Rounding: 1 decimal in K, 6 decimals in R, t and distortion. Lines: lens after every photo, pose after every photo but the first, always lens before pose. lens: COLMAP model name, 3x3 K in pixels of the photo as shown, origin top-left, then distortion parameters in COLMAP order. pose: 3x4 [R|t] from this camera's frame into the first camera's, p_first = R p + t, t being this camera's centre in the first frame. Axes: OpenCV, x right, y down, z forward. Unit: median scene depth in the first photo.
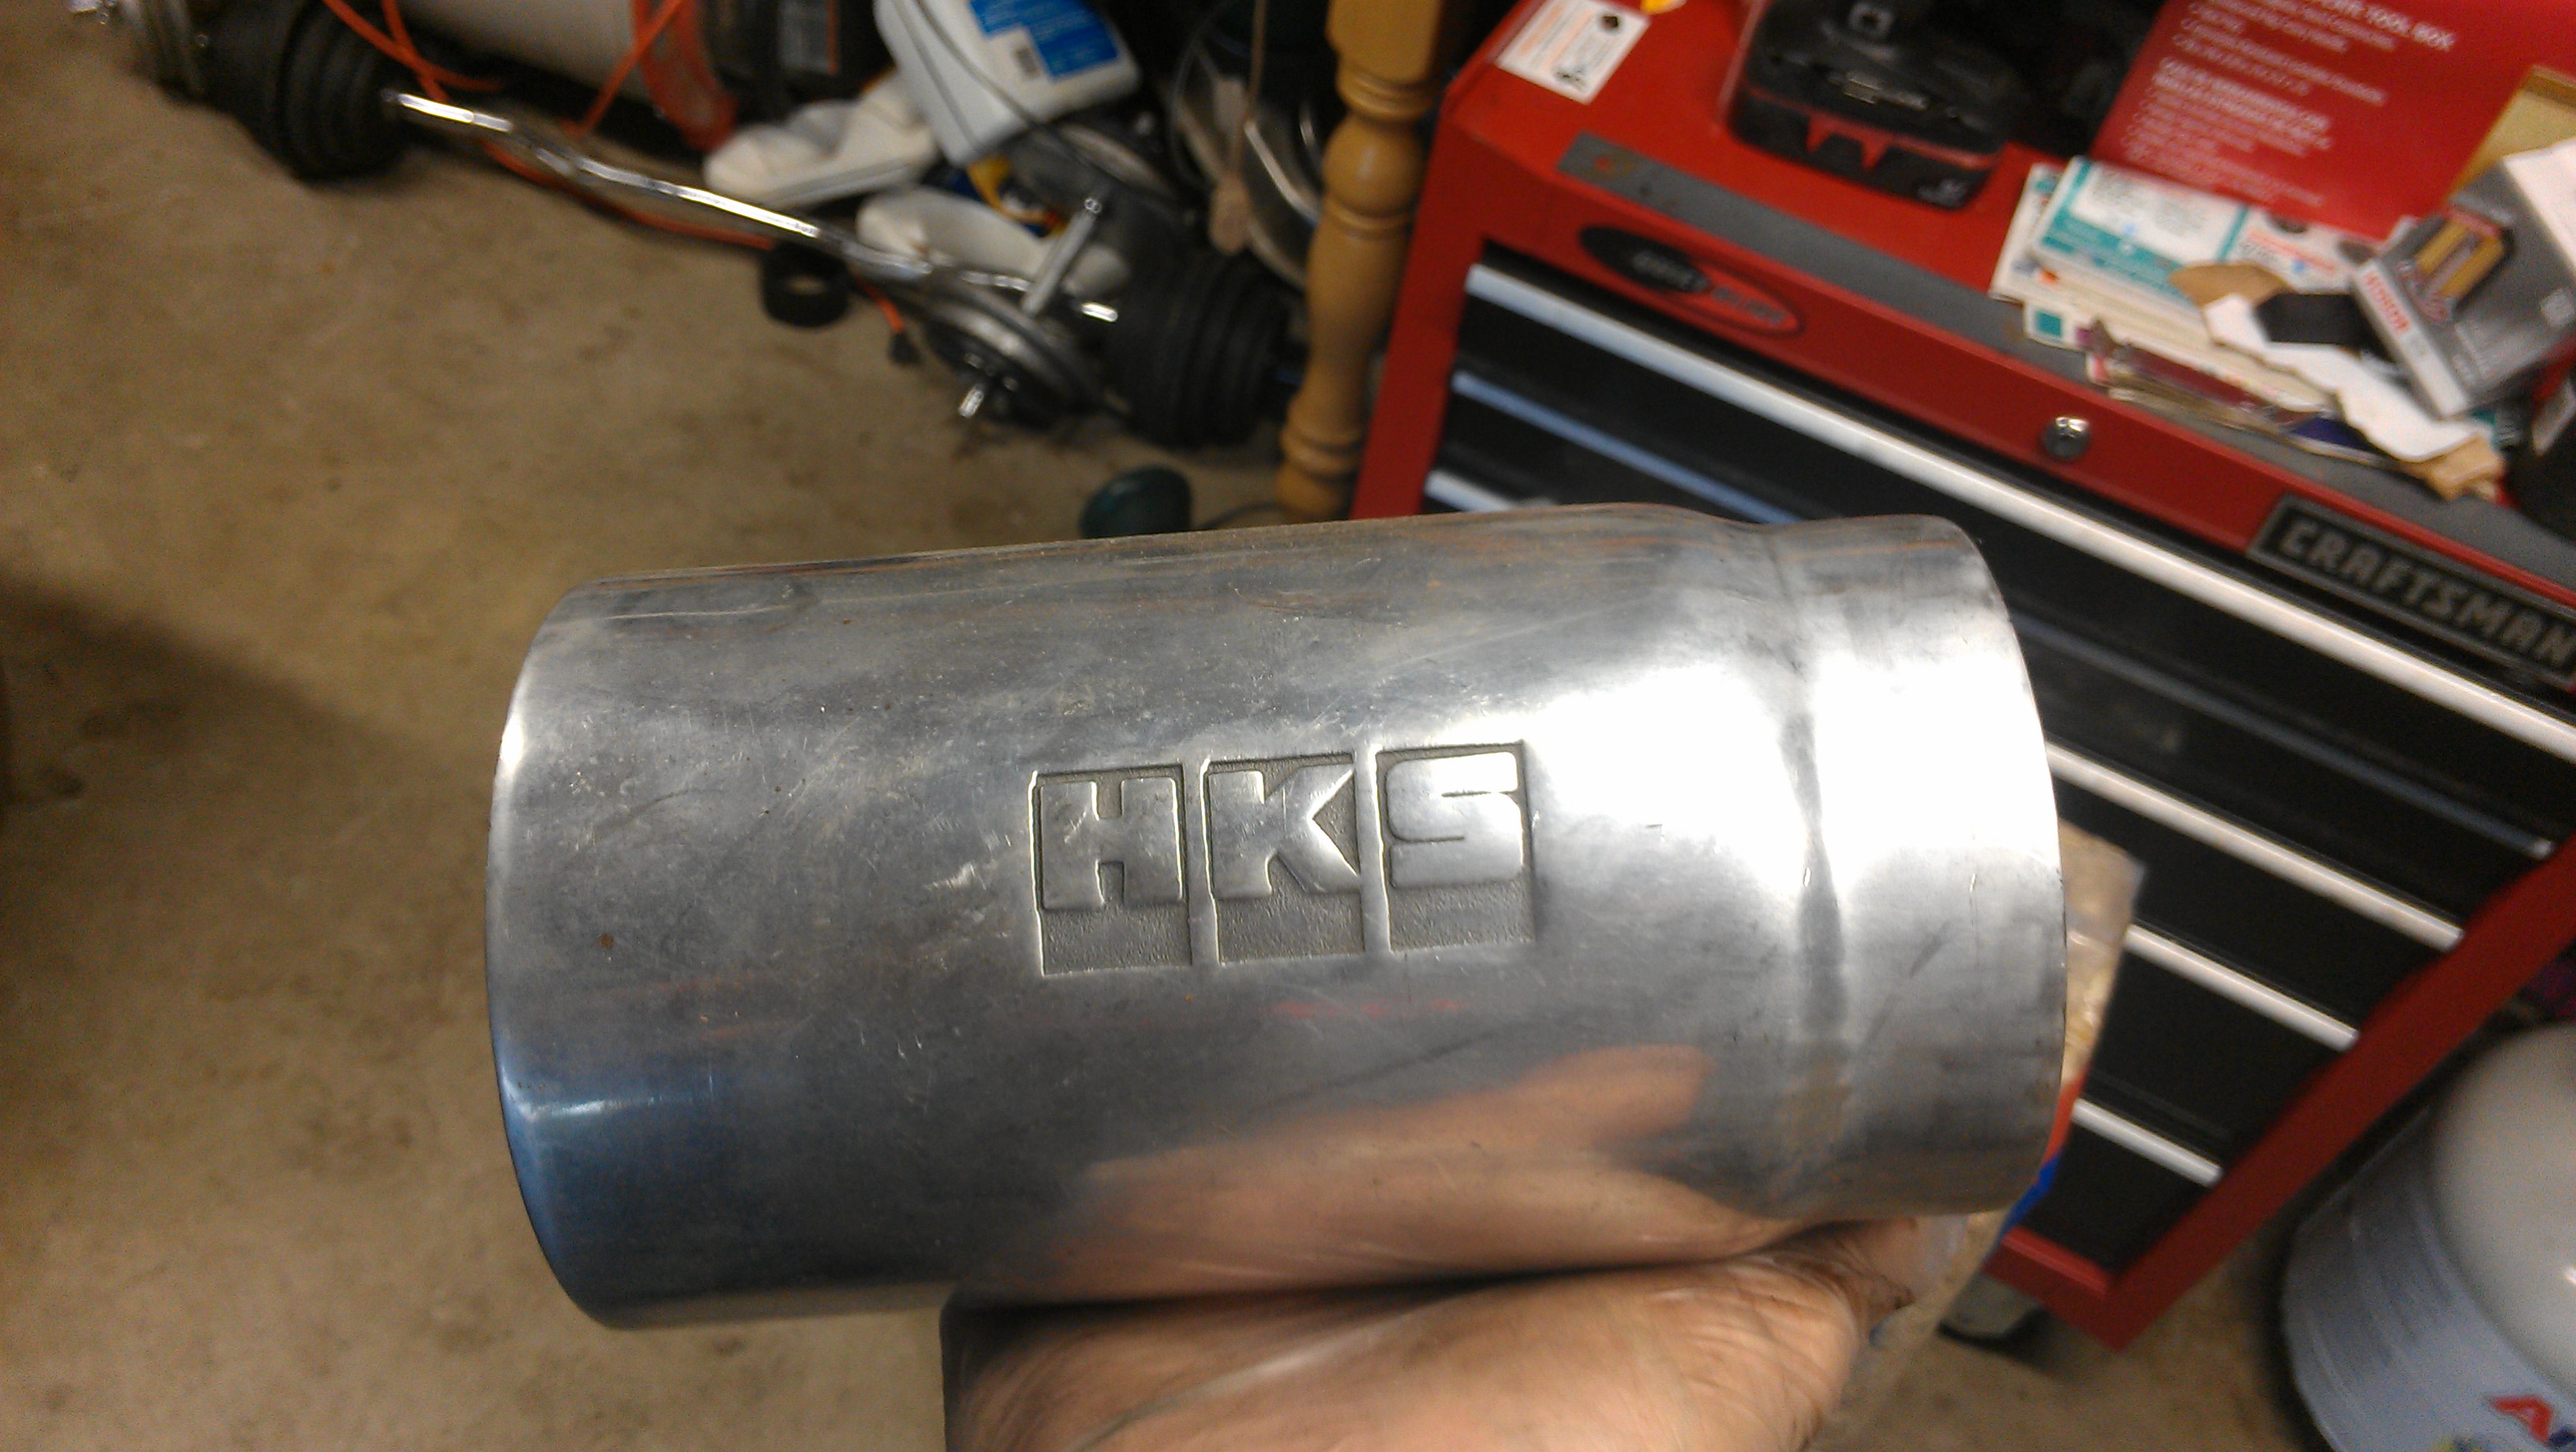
lens RADIAL K [[1981.3, 0, 1318.0], [0, 1981.3, 726.0], [0, 0, 1]] dist [0.065168, -0.118216]
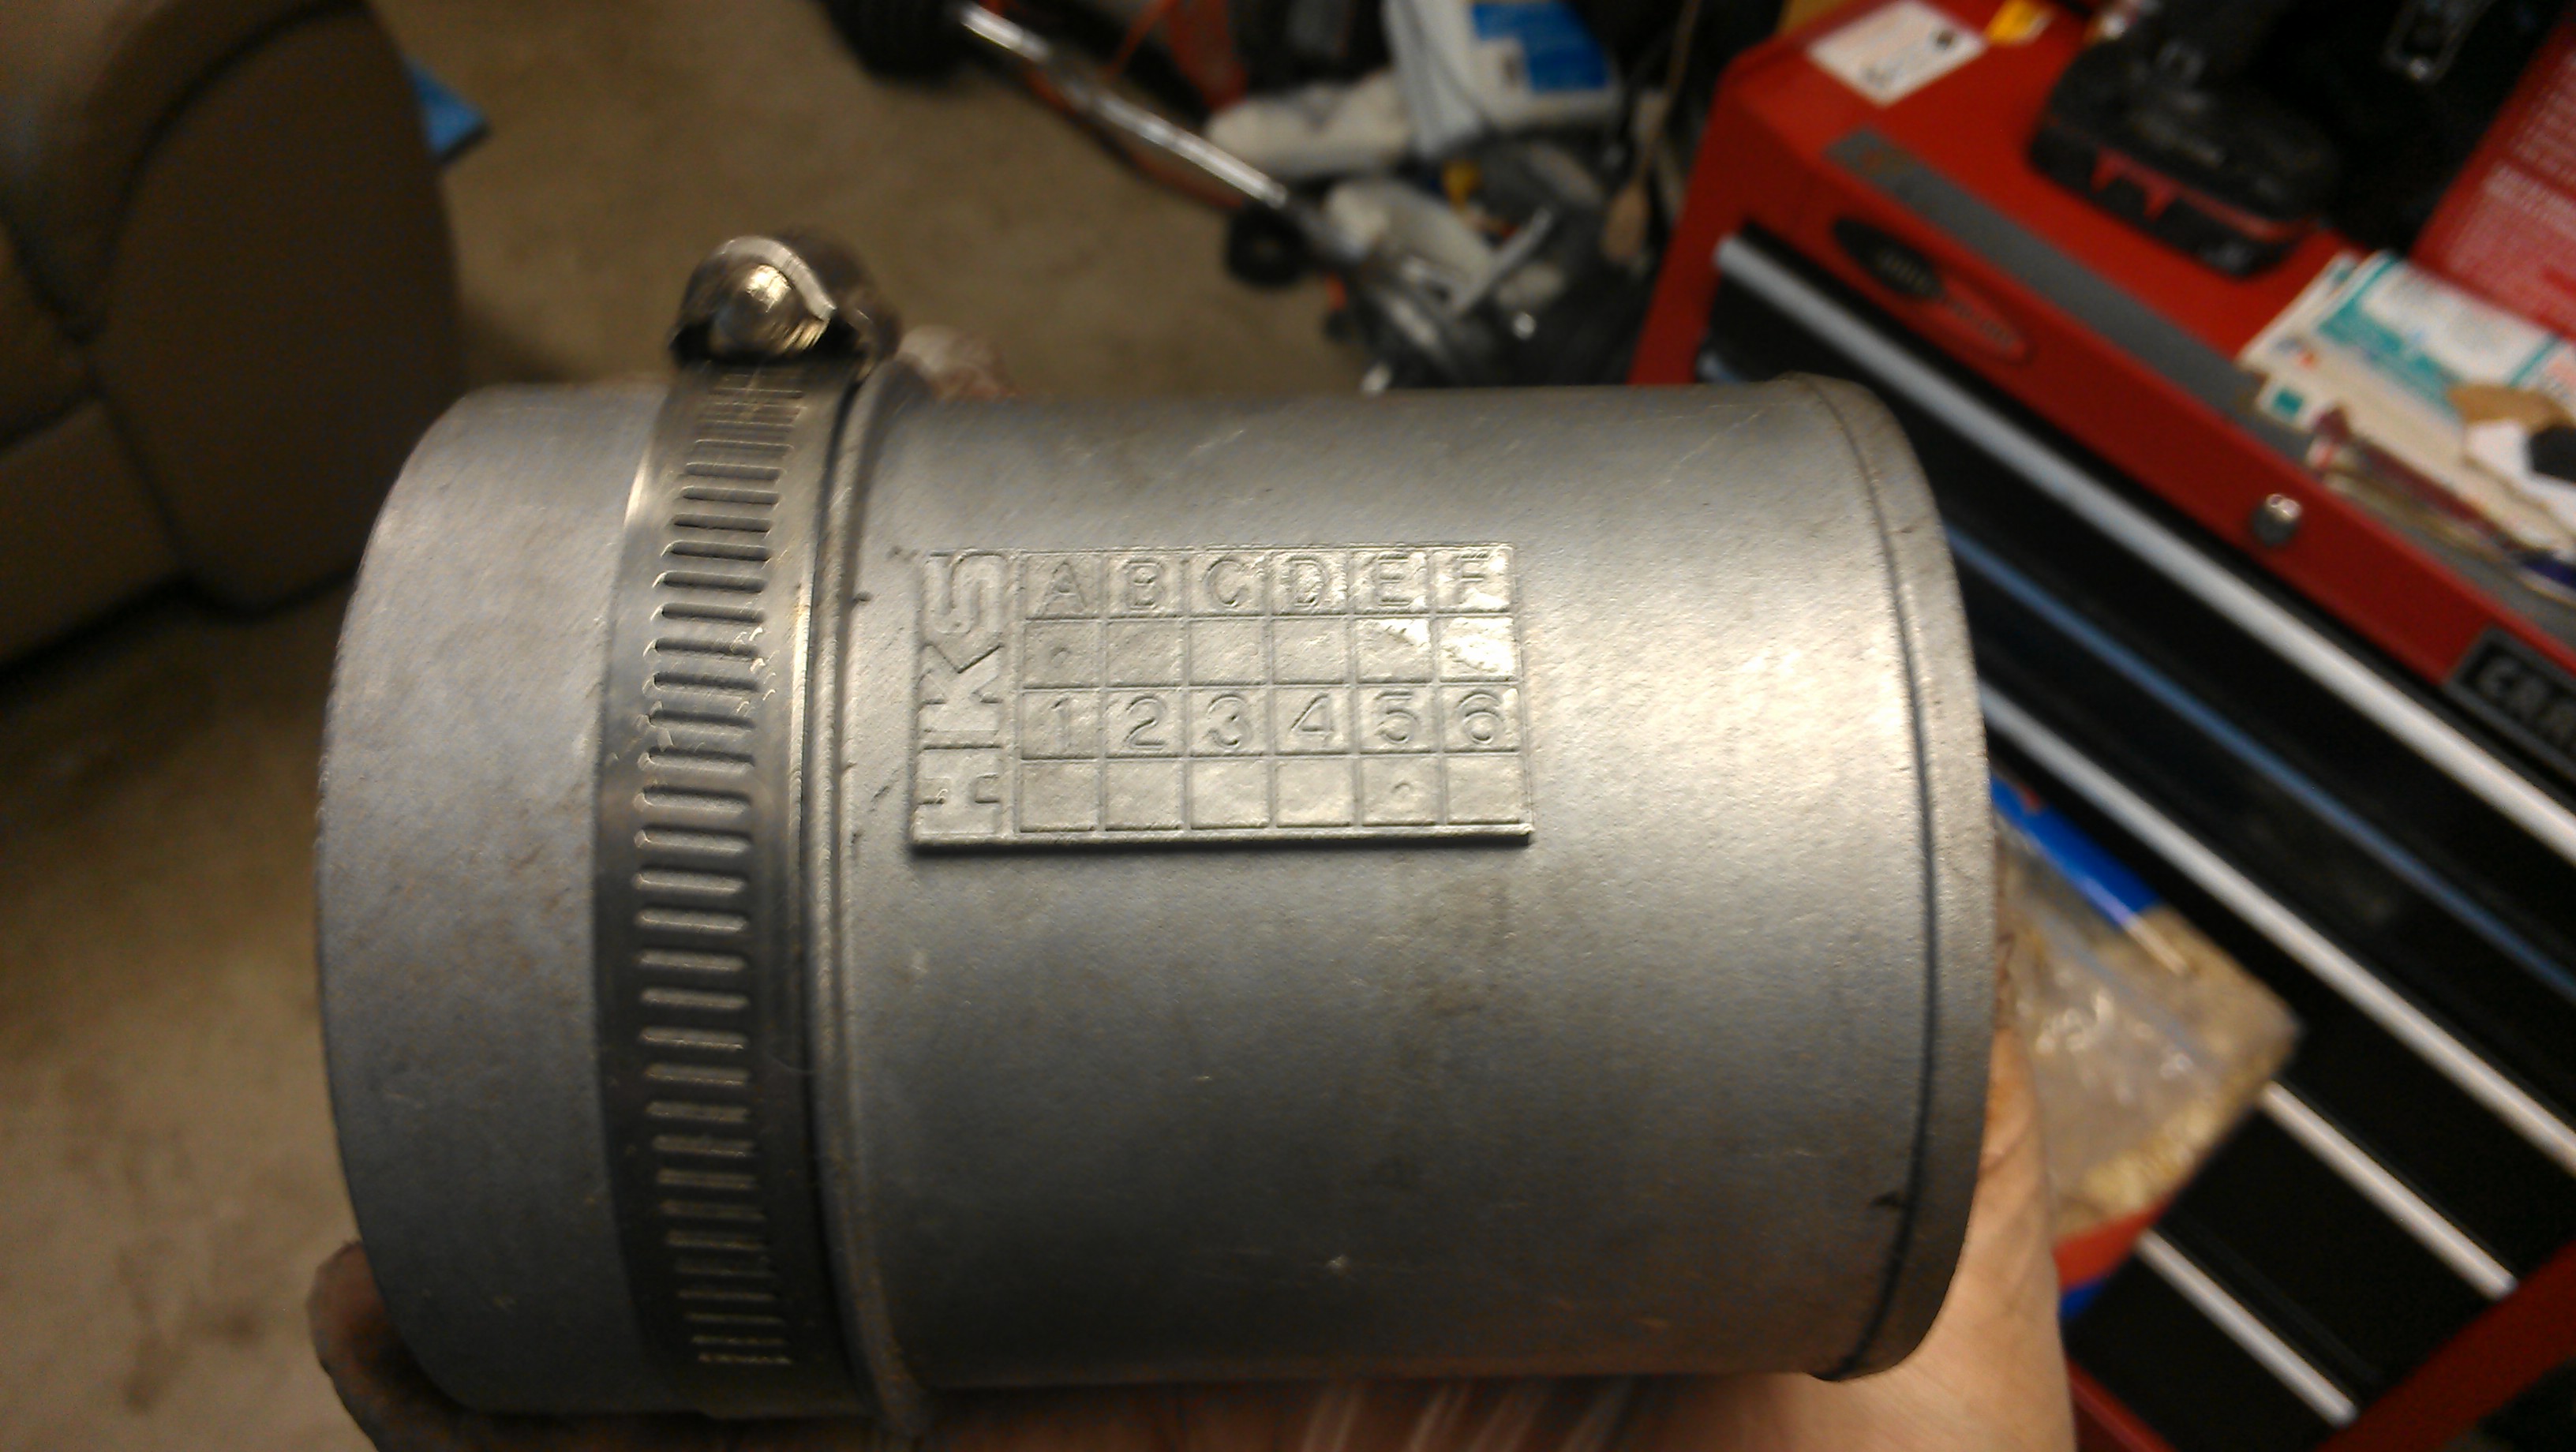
lens RADIAL K [[1998.6, 0, 1288.0], [0, 1998.6, 726.0], [0, 0, 1]] dist [-0.007238, -0.007194]
pose [[0.942589, 0.252412, -0.218666, 0.095590], [-0.259398, 0.965765, -0.003365, 0.042176], [0.210330, 0.059893, 0.975794, -0.006743]]
